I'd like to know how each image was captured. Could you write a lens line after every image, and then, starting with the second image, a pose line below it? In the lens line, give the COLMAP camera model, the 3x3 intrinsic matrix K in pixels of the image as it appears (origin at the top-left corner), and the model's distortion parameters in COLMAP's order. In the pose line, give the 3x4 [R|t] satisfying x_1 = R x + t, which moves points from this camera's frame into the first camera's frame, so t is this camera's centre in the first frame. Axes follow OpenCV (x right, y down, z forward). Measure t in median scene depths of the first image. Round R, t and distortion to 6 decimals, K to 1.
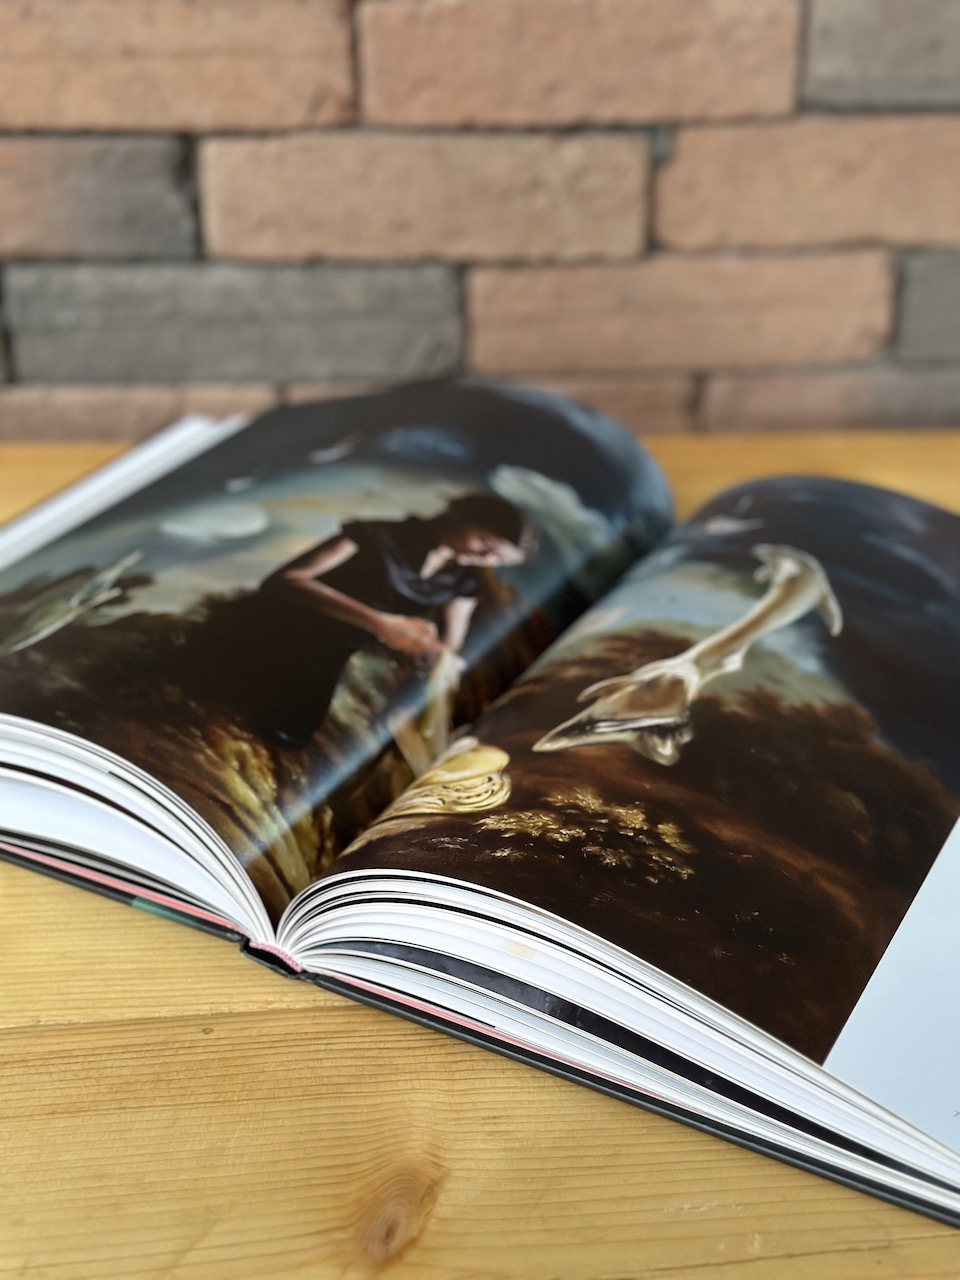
lens RADIAL K [[1854.8, 0, 478.5], [0, 1854.8, 689.4], [0, 0, 1]] dist [0.045631, 0.000000]
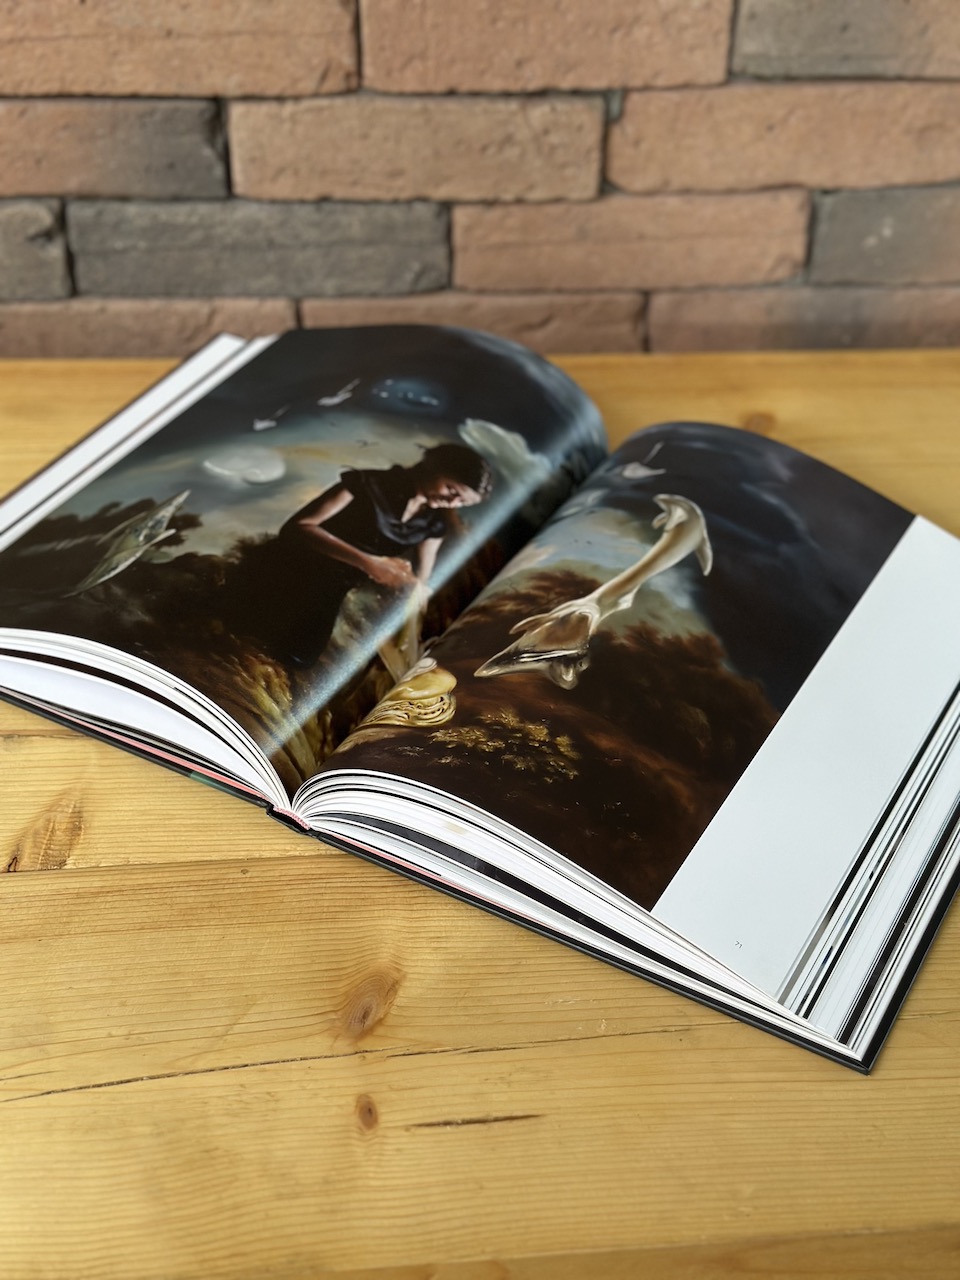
lens RADIAL K [[1854.8, 0, 479.7], [0, 1854.8, 659.2], [0, 0, 1]] dist [0.045631, 0.000000]
pose [[0.999879, 0.012417, -0.009374, 0.042958], [-0.011042, 0.990827, 0.134683, -0.155681], [0.010960, -0.134564, 0.990844, -0.361163]]
